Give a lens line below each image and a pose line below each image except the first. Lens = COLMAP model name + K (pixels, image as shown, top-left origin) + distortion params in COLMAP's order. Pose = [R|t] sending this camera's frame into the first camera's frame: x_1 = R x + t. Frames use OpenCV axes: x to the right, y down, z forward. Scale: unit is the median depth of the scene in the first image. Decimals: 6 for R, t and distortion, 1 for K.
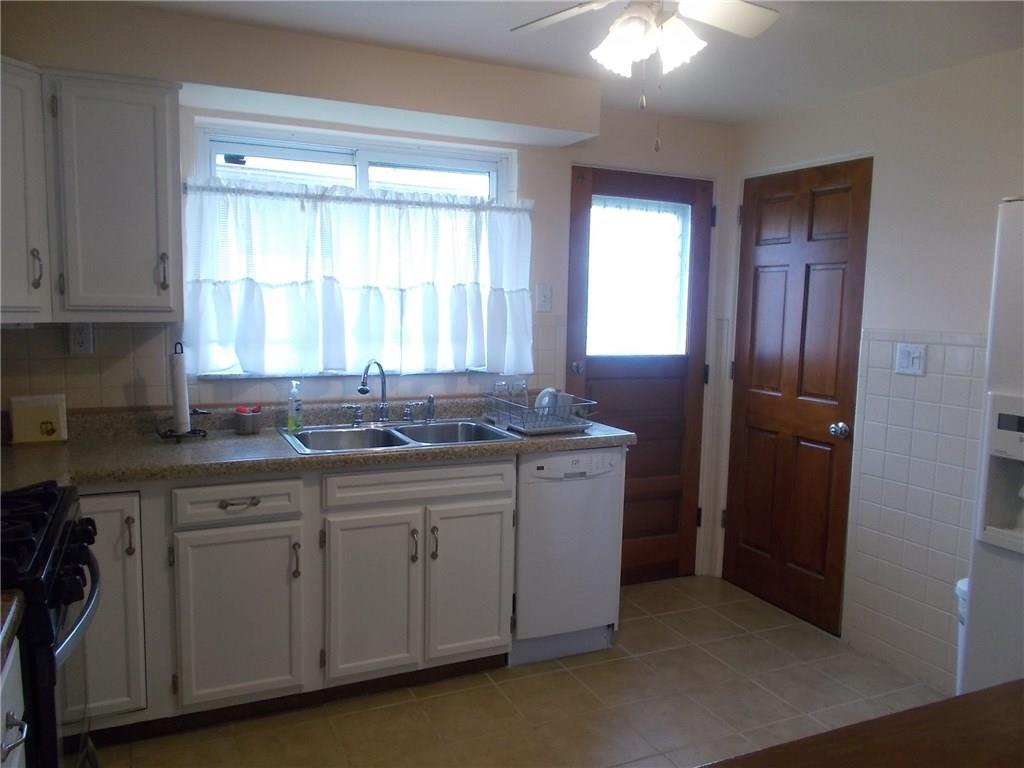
lens RADIAL K [[779.0, 0, 509.0], [0, 779.0, 381.2], [0, 0, 1]] dist [0.003020, 0.027648]
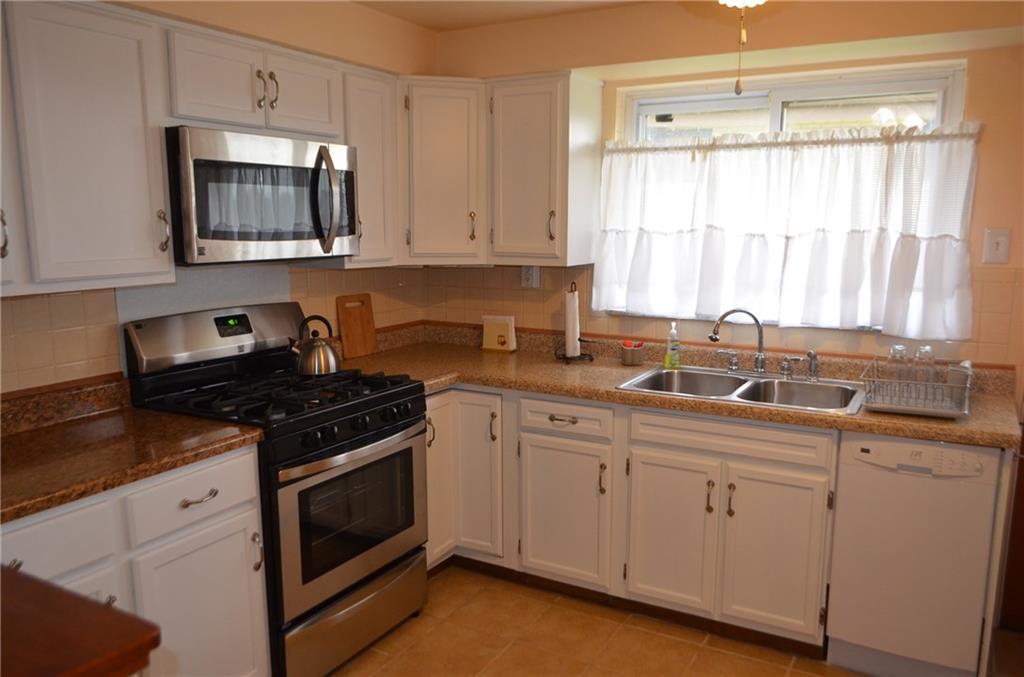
lens RADIAL K [[791.4, 0, 513.5], [0, 791.4, 344.8], [0, 0, 1]] dist [0.003107, 0.007894]
pose [[0.597411, 0.114712, -0.793688, 0.469264], [-0.074531, 0.993375, 0.087472, -0.049240], [0.798464, 0.006898, 0.602003, 0.164261]]
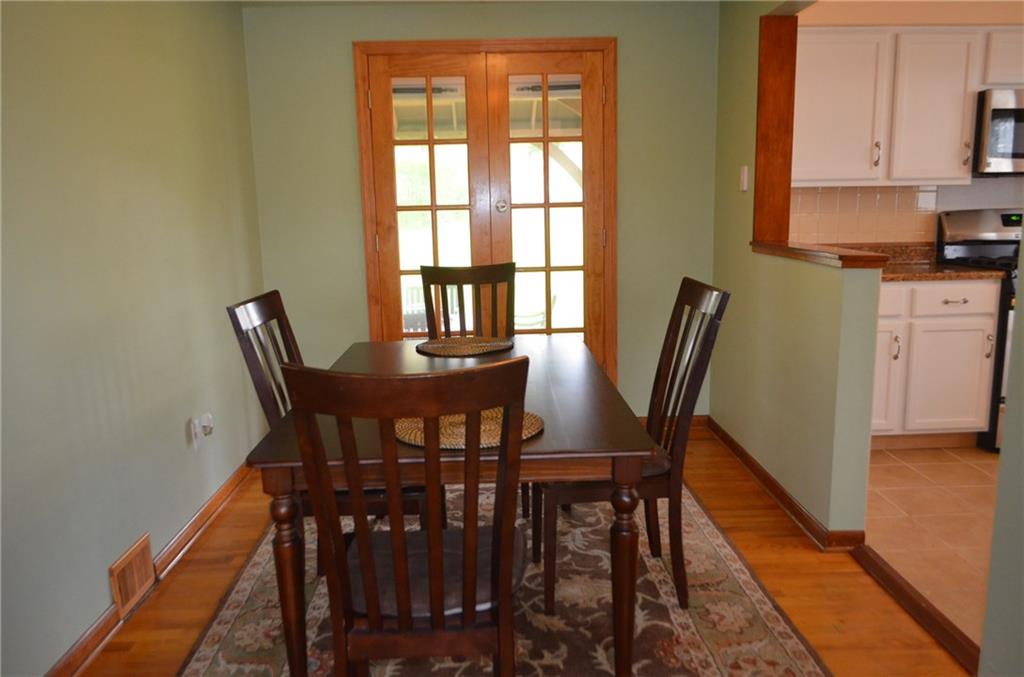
lens RADIAL K [[791.4, 0, 518.3], [0, 791.4, 341.3], [0, 0, 1]] dist [0.003107, 0.007894]
pose [[-0.367824, 0.157903, -0.916391, 1.177114], [-0.085161, 0.975616, 0.202290, 0.035790], [0.925988, 0.152448, -0.345408, 0.167942]]
